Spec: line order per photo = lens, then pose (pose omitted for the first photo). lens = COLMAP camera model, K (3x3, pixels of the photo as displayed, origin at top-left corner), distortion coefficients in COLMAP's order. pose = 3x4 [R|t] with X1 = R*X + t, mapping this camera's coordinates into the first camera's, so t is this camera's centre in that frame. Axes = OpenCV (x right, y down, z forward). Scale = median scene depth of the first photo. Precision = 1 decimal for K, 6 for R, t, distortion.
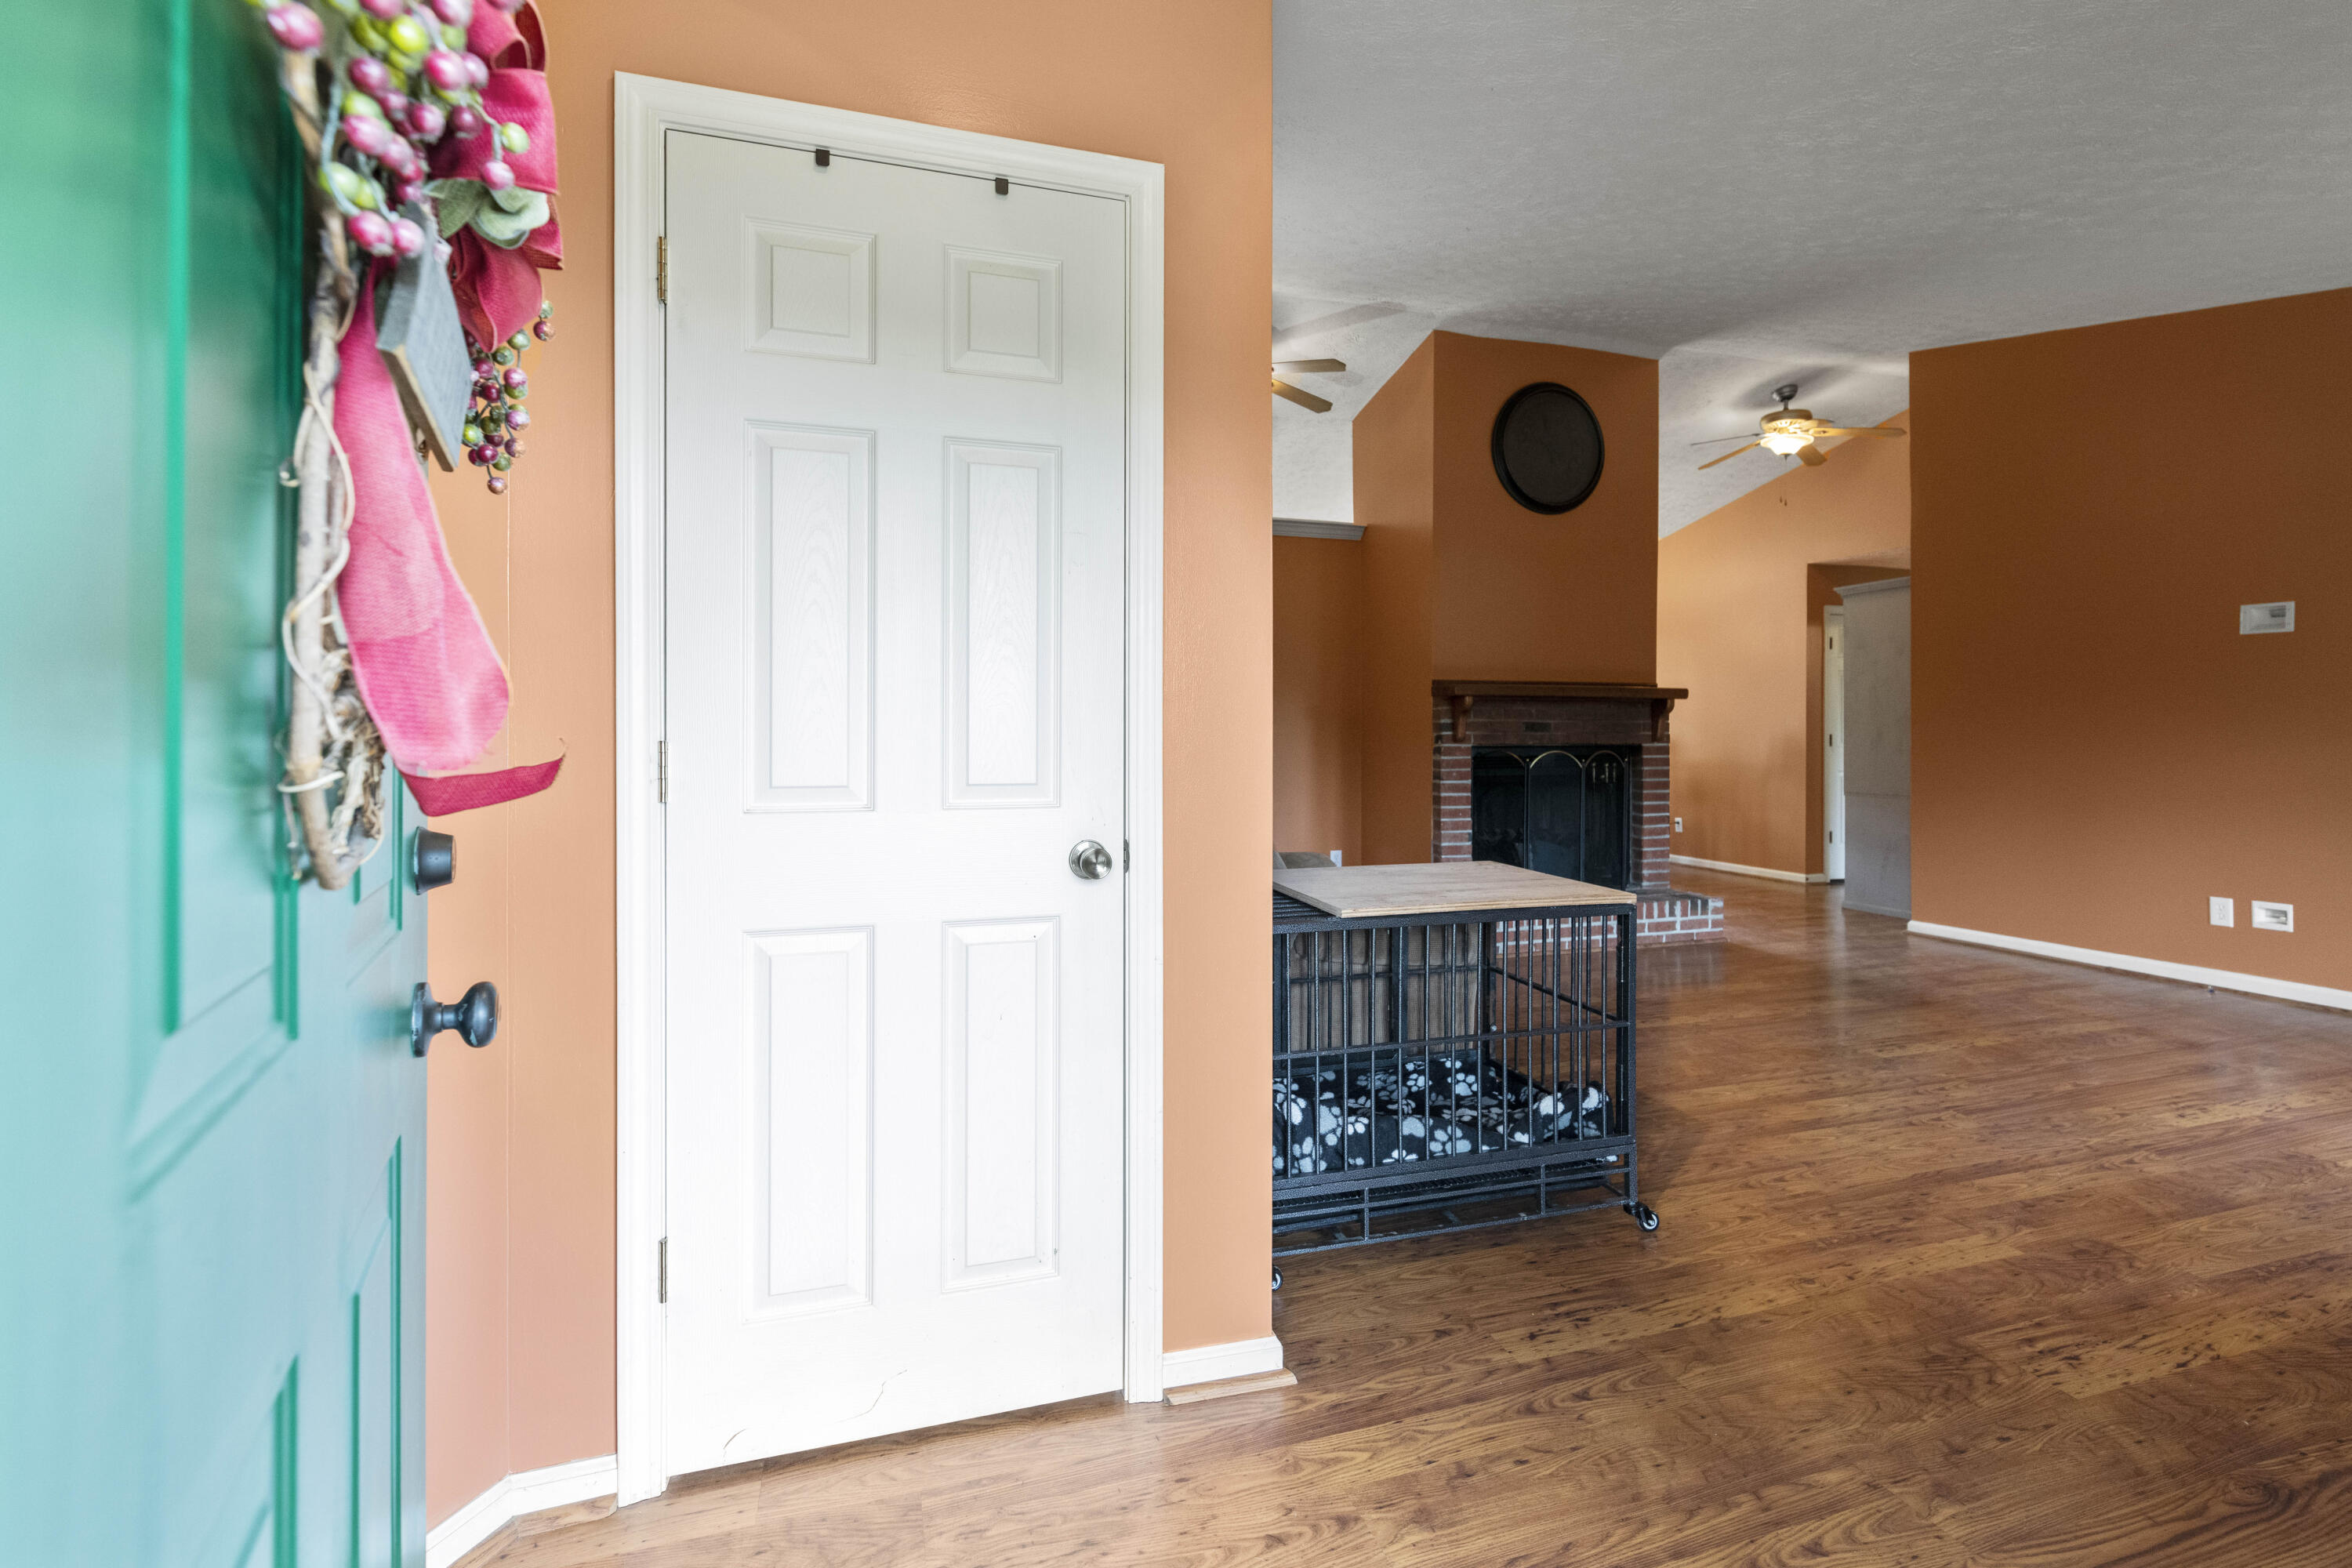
lens RADIAL K [[1063.0, 0, 1177.1], [0, 1063.0, 727.6], [0, 0, 1]] dist [0.000161, 0.000390]
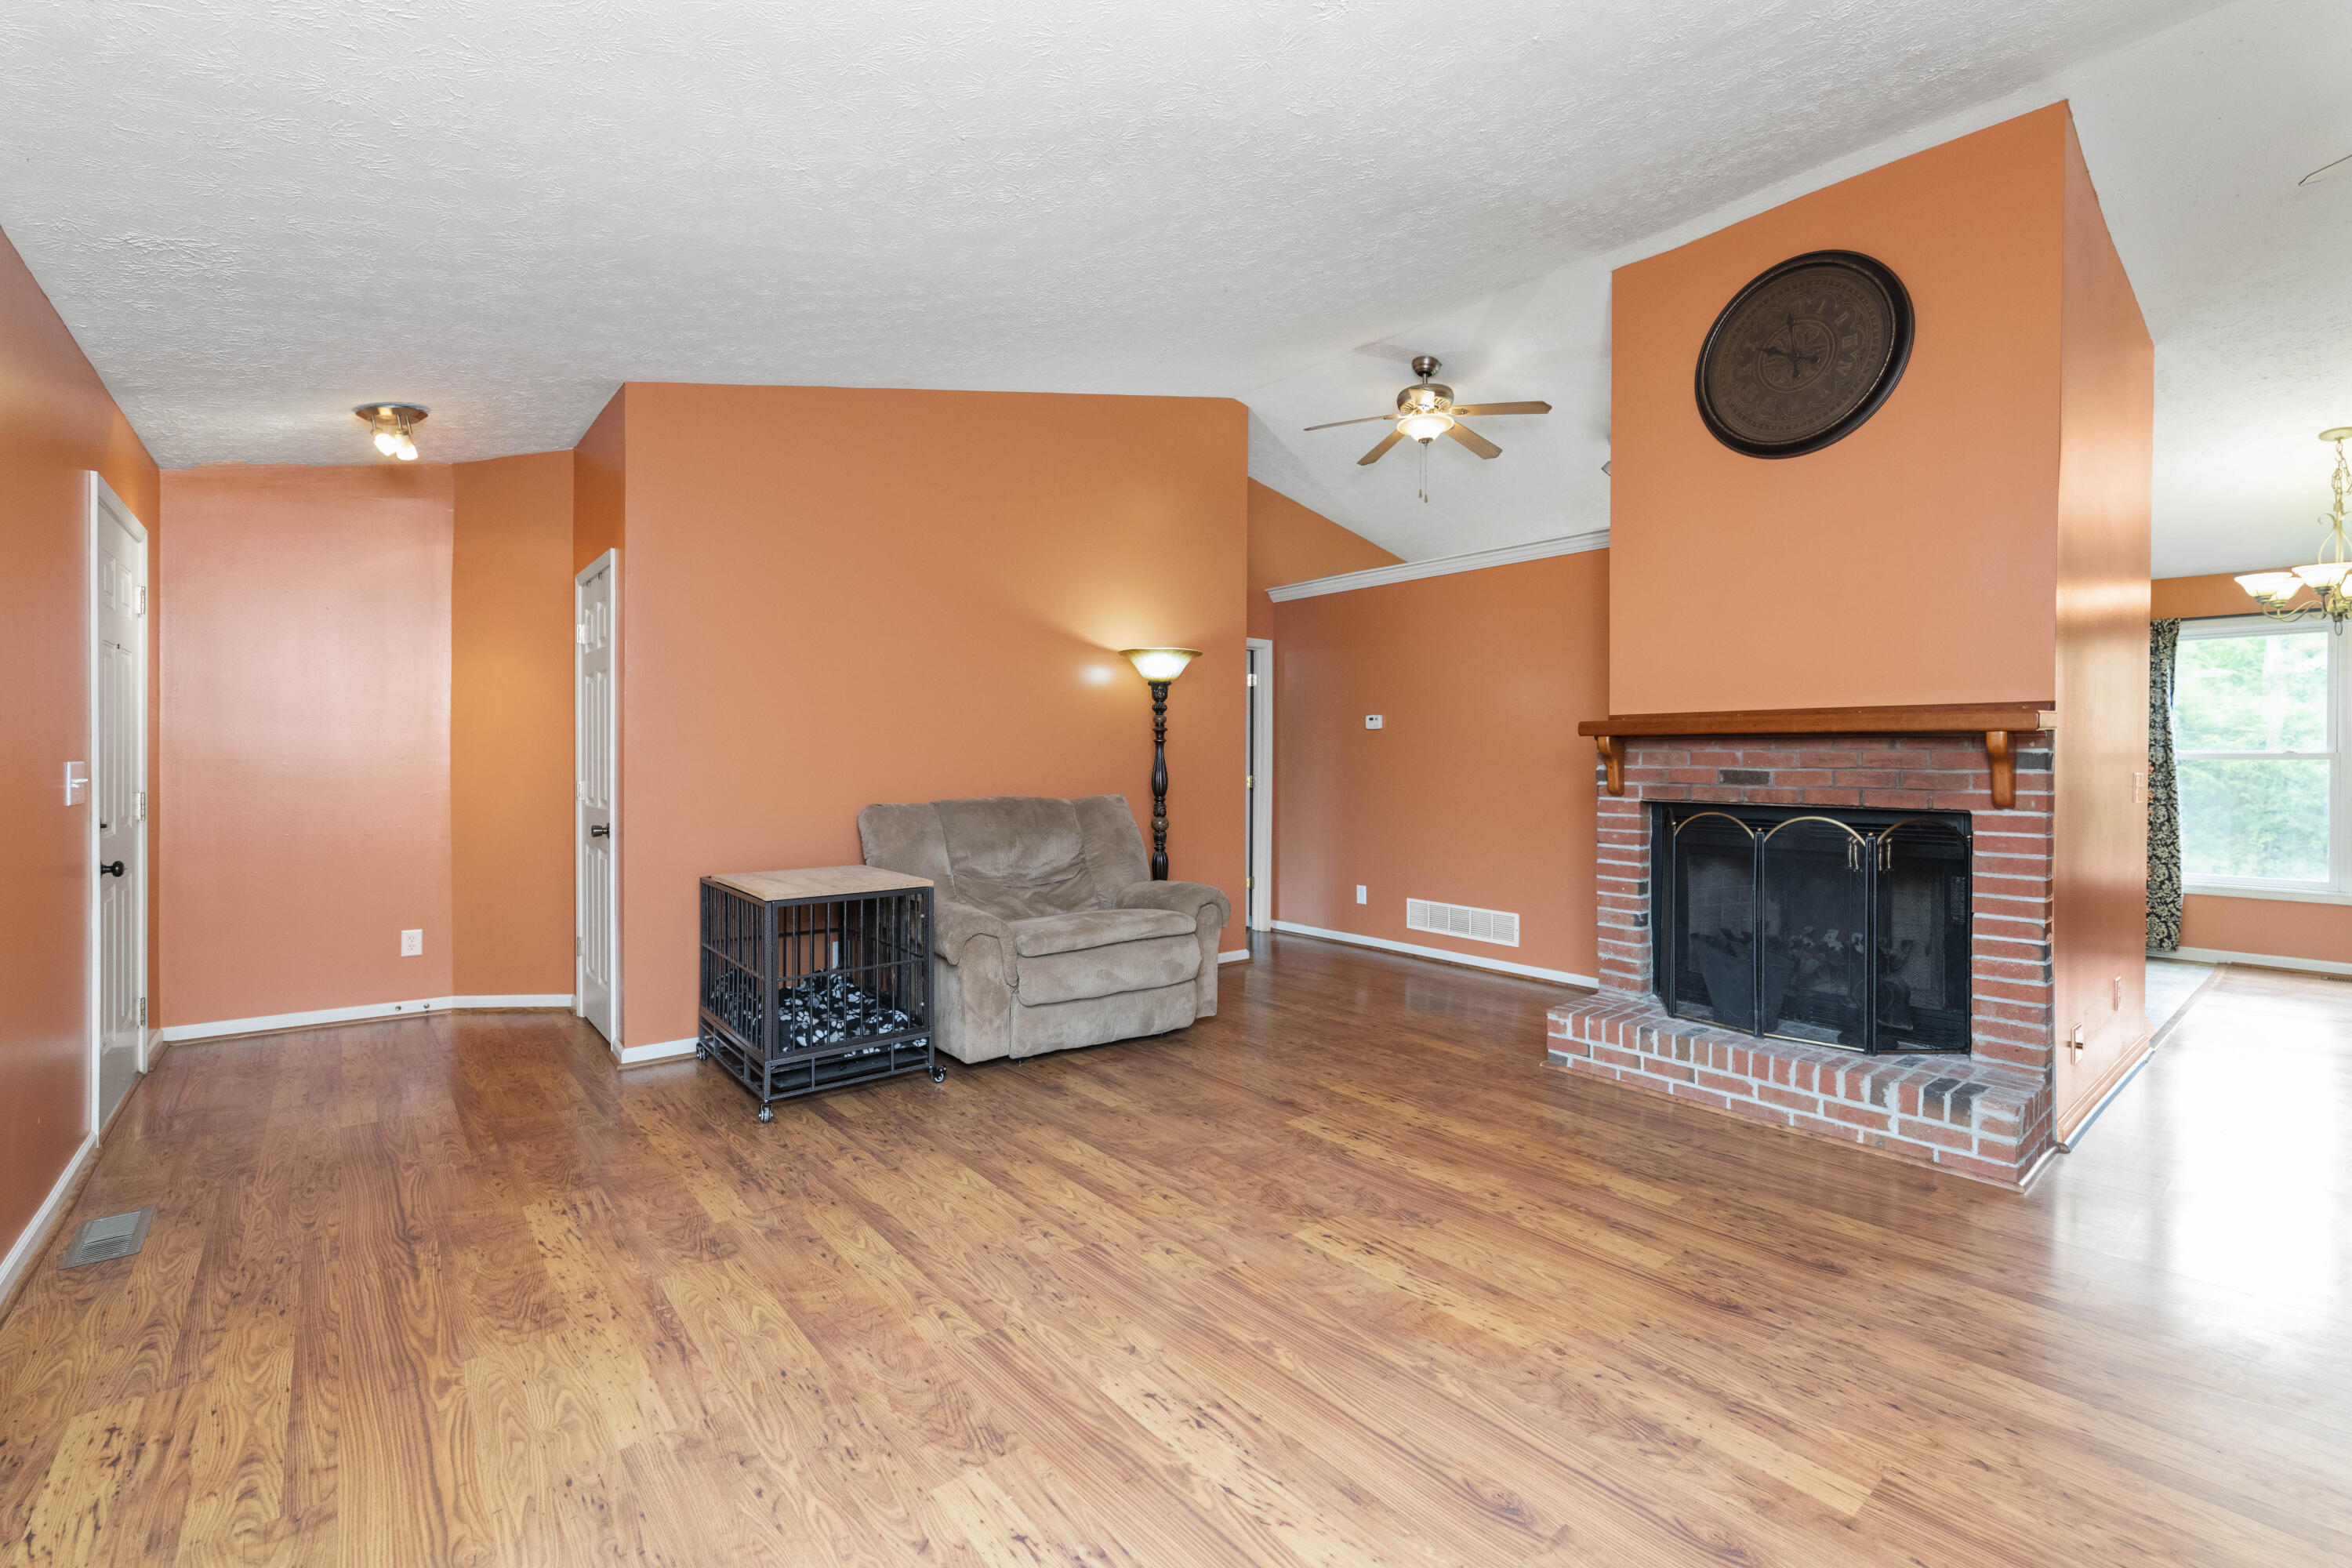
lens RADIAL K [[1017.7, 0, 1178.5], [0, 1017.7, 757.3], [0, 0, 1]] dist [0.001959, 0.000109]
pose [[0.367833, -0.000199, -0.929892, 1.722839], [0.002680, 0.999996, 0.000846, -0.031987], [0.929888, -0.002804, 0.367832, 0.883354]]
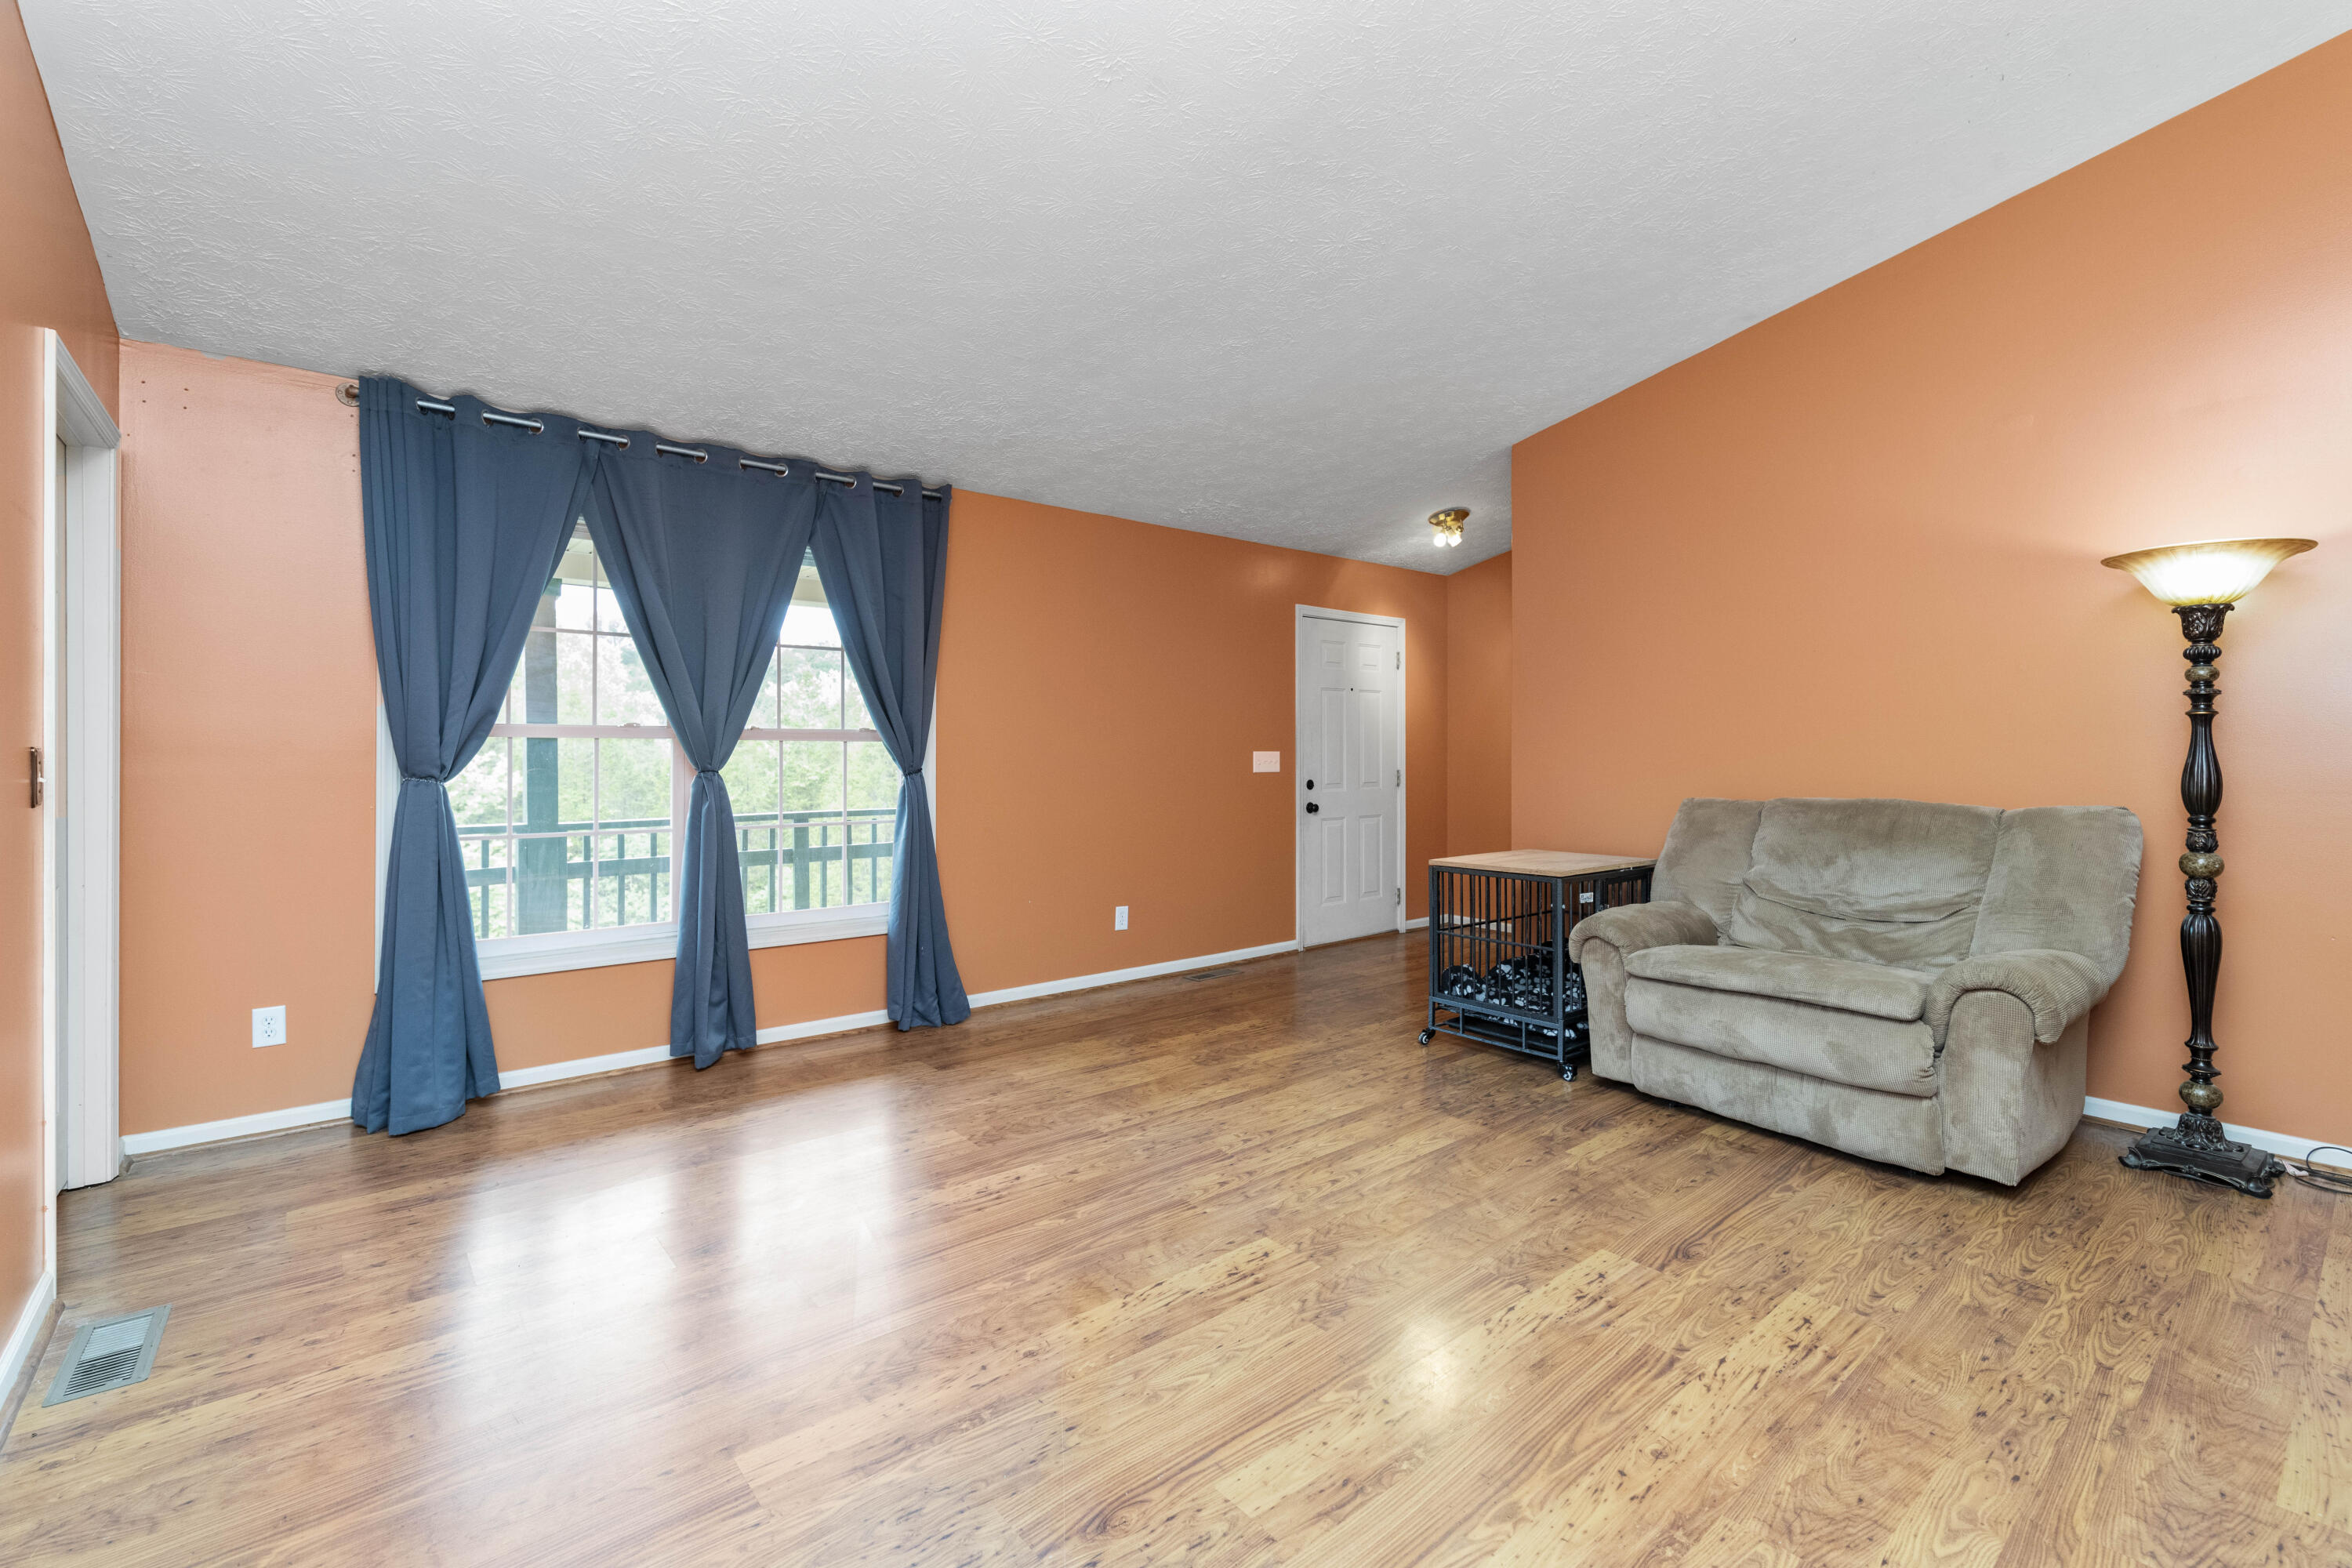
lens RADIAL K [[1017.7, 0, 1178.5], [0, 1017.7, 757.3], [0, 0, 1]] dist [0.001959, 0.000109]
pose [[-0.926558, 0.001012, -0.376150, 1.297817], [0.001540, 0.999998, -0.001104, -0.016503], [0.376148, -0.001603, -0.926558, 2.144845]]
